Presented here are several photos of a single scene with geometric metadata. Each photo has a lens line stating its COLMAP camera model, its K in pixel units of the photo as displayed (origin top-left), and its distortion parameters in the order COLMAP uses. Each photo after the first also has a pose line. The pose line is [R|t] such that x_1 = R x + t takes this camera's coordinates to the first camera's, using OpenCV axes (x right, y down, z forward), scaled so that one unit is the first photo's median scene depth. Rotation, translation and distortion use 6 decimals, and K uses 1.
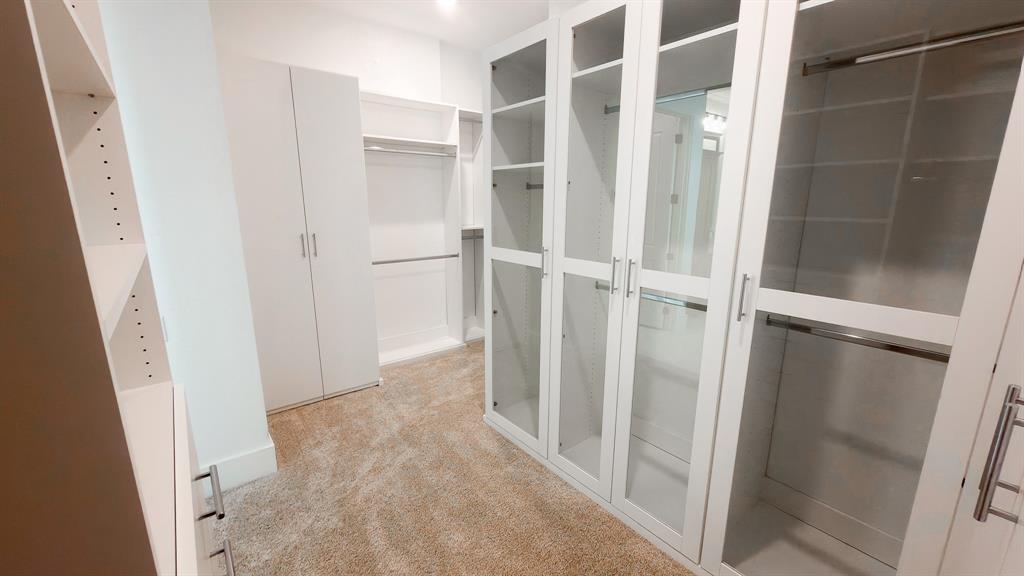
lens RADIAL K [[409.1, 0, 515.6], [0, 409.1, 290.8], [0, 0, 1]] dist [0.001796, 0.000107]
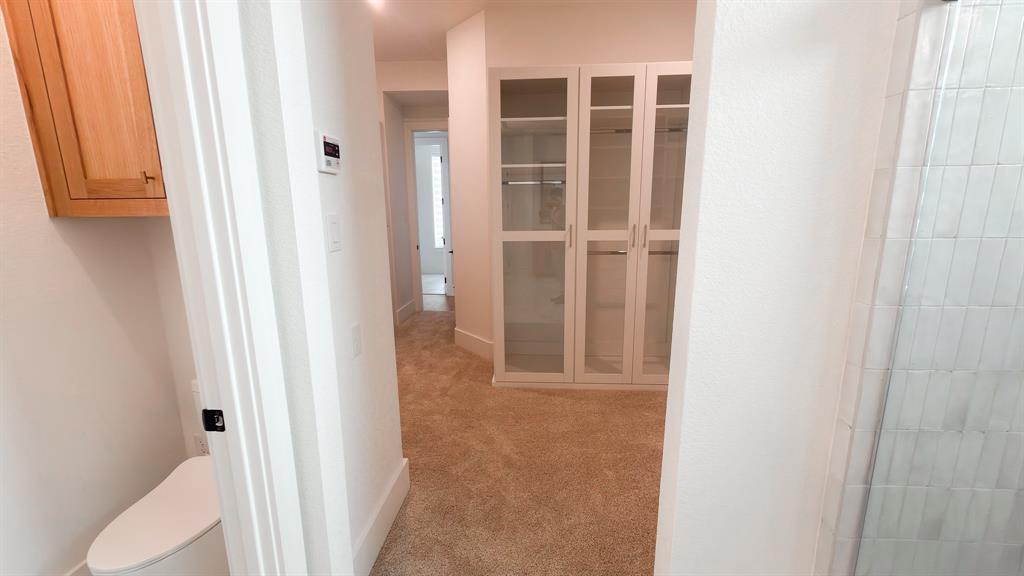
lens RADIAL K [[409.1, 0, 510.2], [0, 409.1, 286.8], [0, 0, 1]] dist [0.001796, 0.000107]
pose [[0.686067, -0.151117, 0.711671, -1.080363], [0.172686, 0.984060, 0.042483, 0.005509], [-0.706747, 0.093749, 0.701227, 0.188953]]
